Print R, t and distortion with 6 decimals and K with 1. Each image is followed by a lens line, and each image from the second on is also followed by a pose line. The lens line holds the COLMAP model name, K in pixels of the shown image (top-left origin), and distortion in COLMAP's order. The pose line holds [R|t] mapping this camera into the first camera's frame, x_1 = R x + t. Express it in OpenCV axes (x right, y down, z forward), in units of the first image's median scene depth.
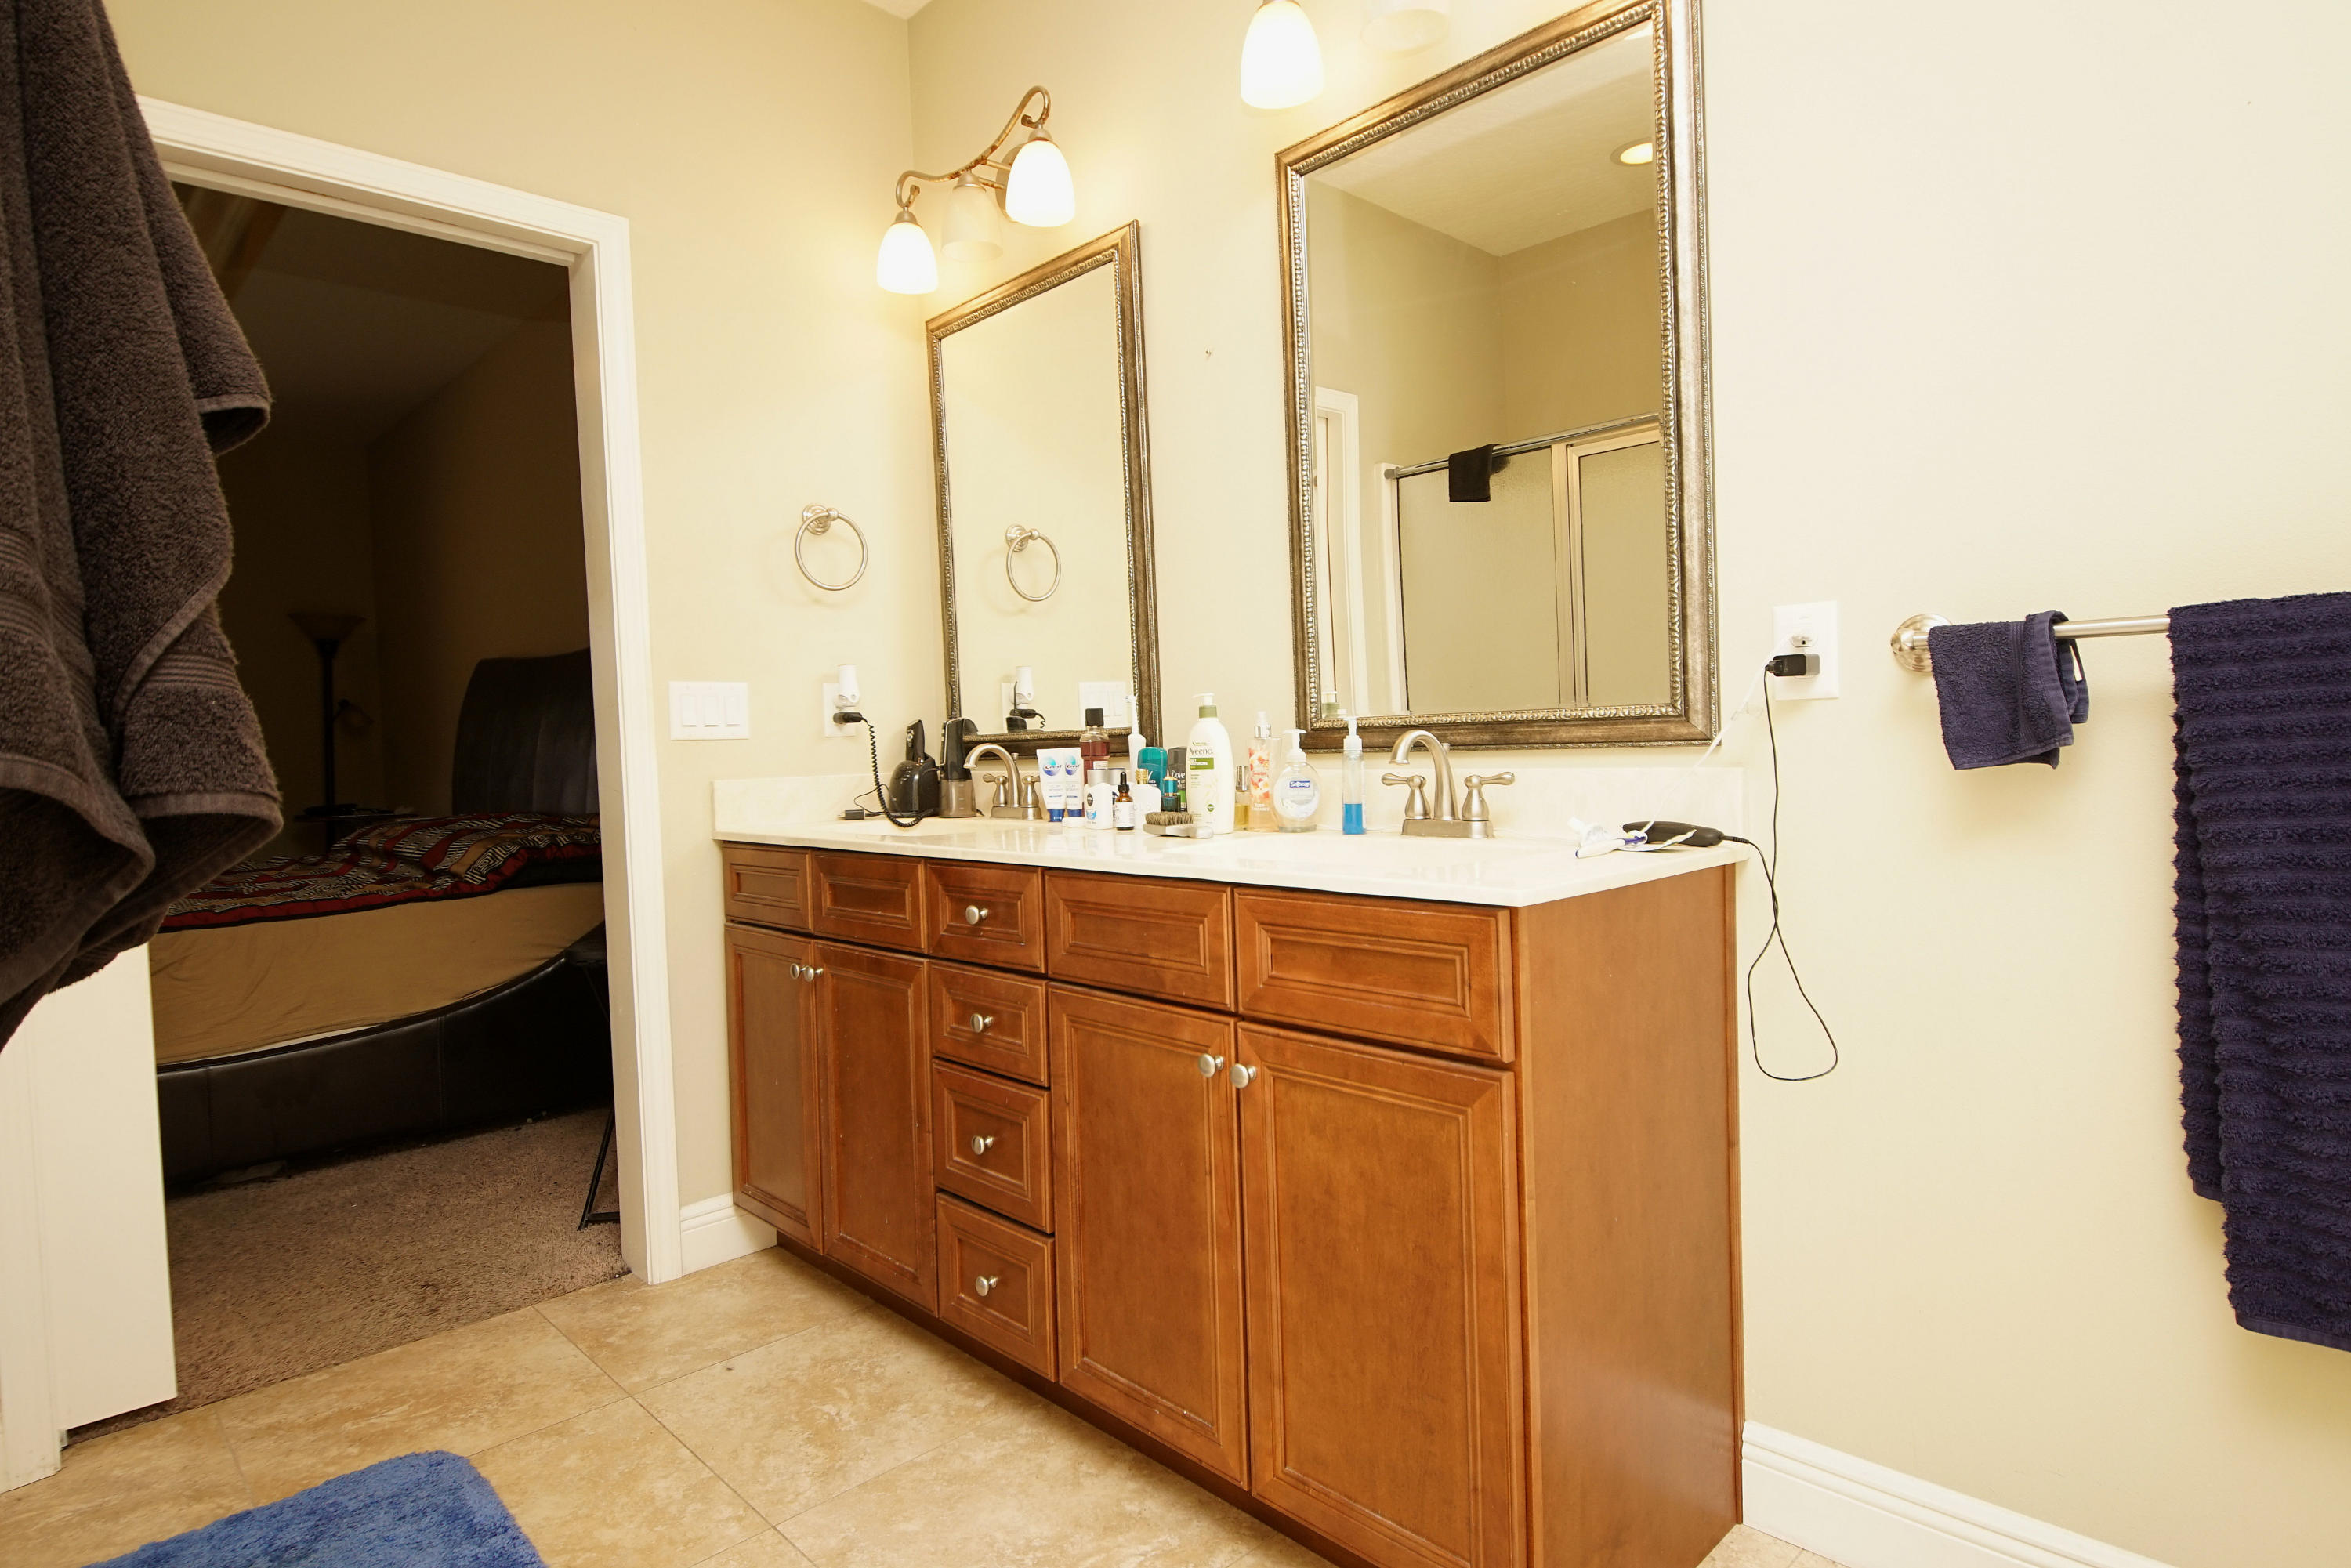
lens RADIAL K [[1265.7, 0, 1170.4], [0, 1265.7, 765.1], [0, 0, 1]] dist [0.002798, -0.000690]
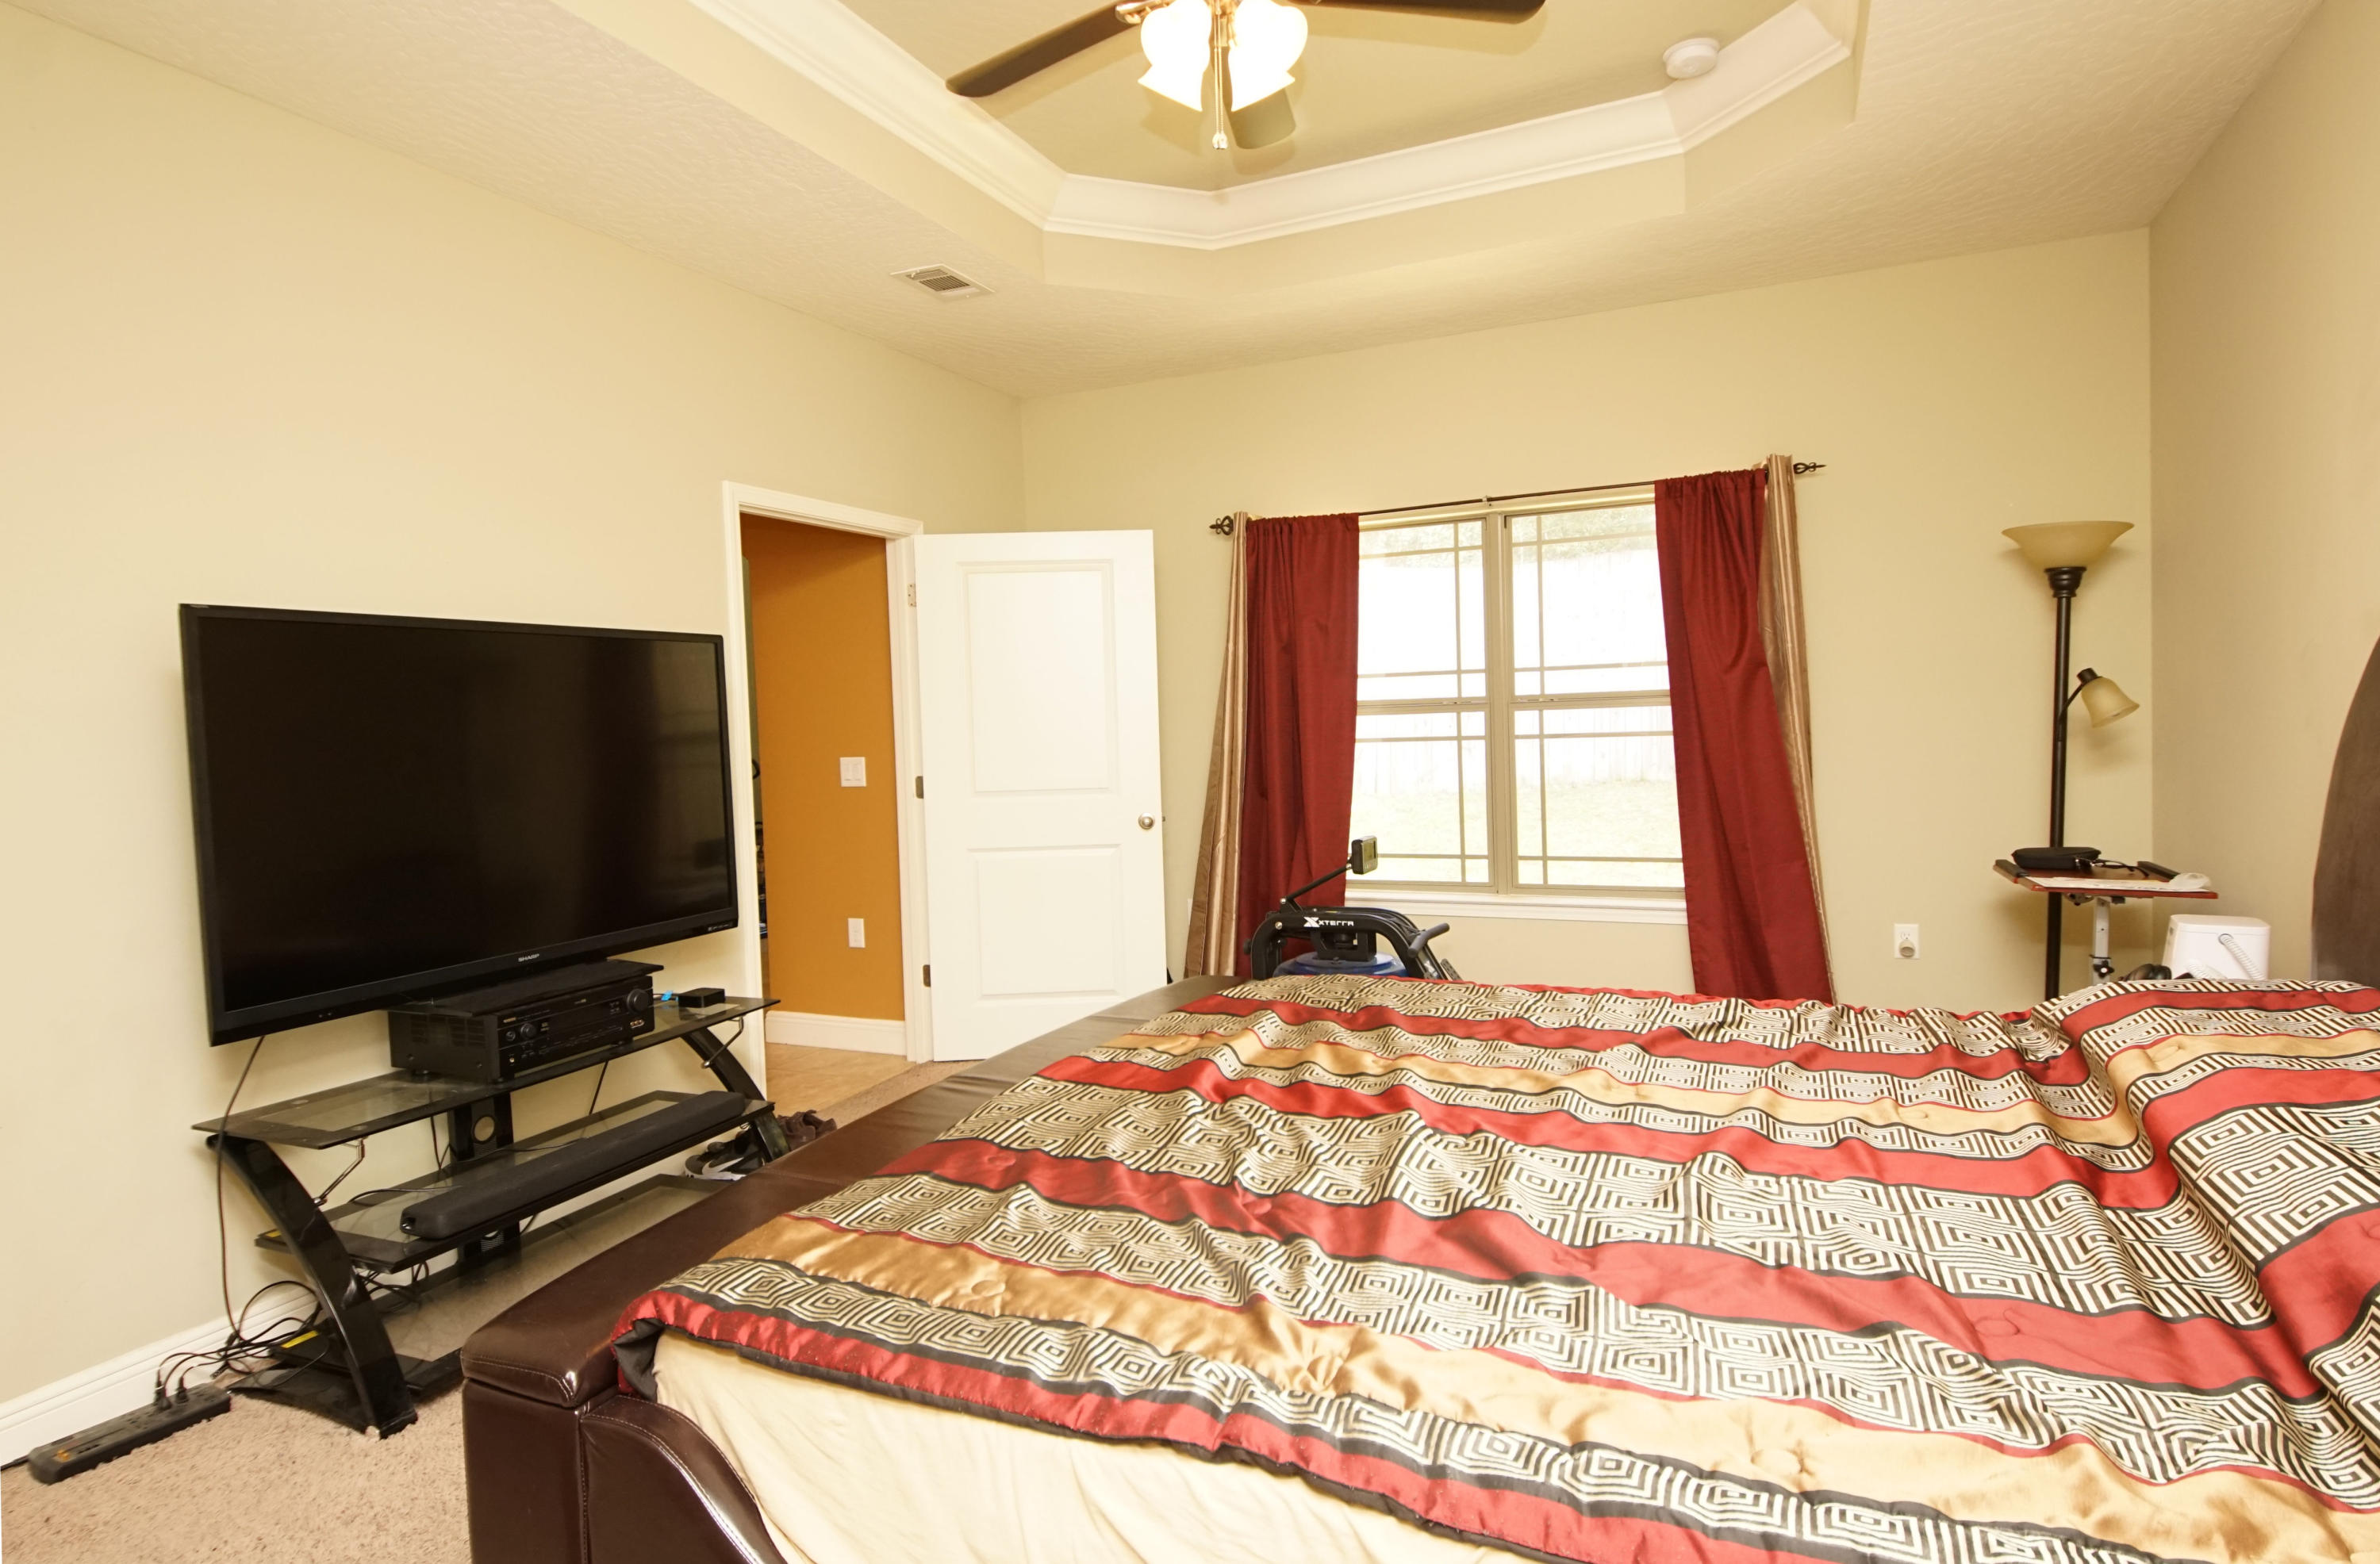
lens RADIAL K [[1285.2, 0, 1176.6], [0, 1285.2, 770.5], [0, 0, 1]] dist [-0.001958, -0.000197]
pose [[0.368357, 0.068089, -0.927188, -0.657123], [-0.006412, 0.997477, 0.070704, -0.115906], [0.929662, -0.020099, 0.367864, 1.007584]]
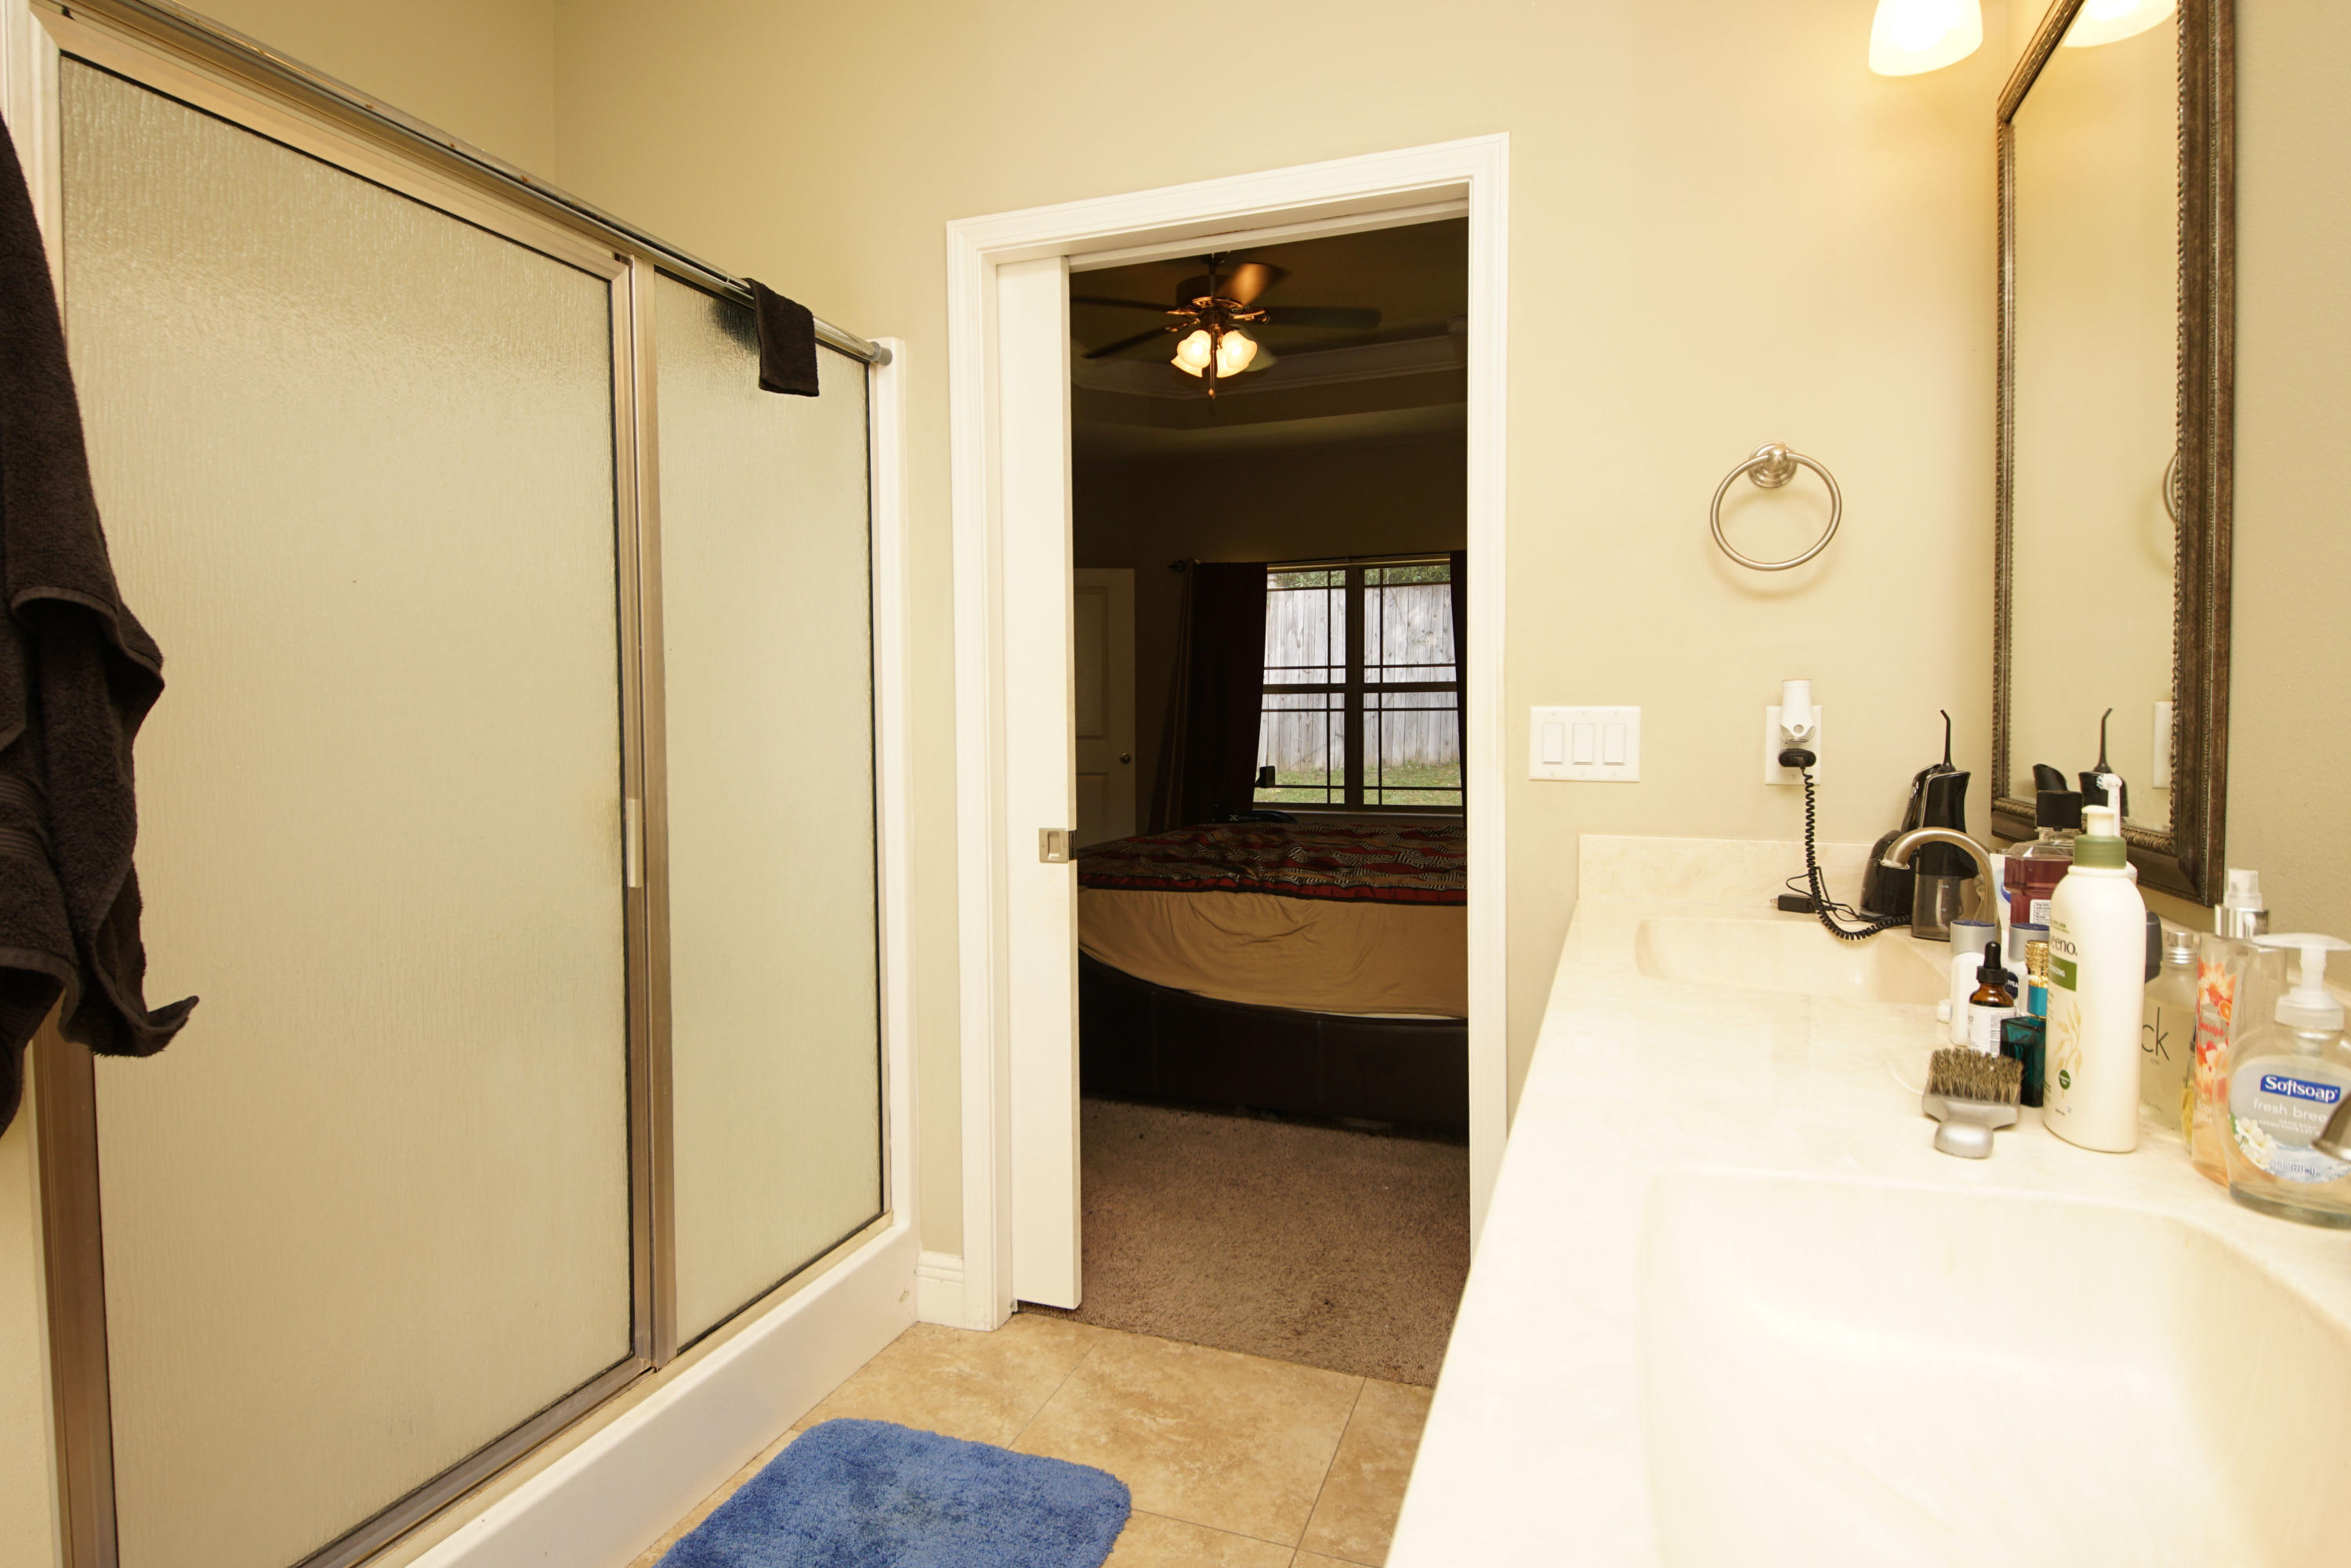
lens RADIAL K [[1265.7, 0, 1170.4], [0, 1265.7, 765.1], [0, 0, 1]] dist [0.002798, -0.000690]
pose [[0.442194, 0.072336, -0.893998, 0.227285], [-0.035280, 0.997374, 0.063250, -0.073229], [0.896225, 0.003571, 0.443585, 0.452905]]
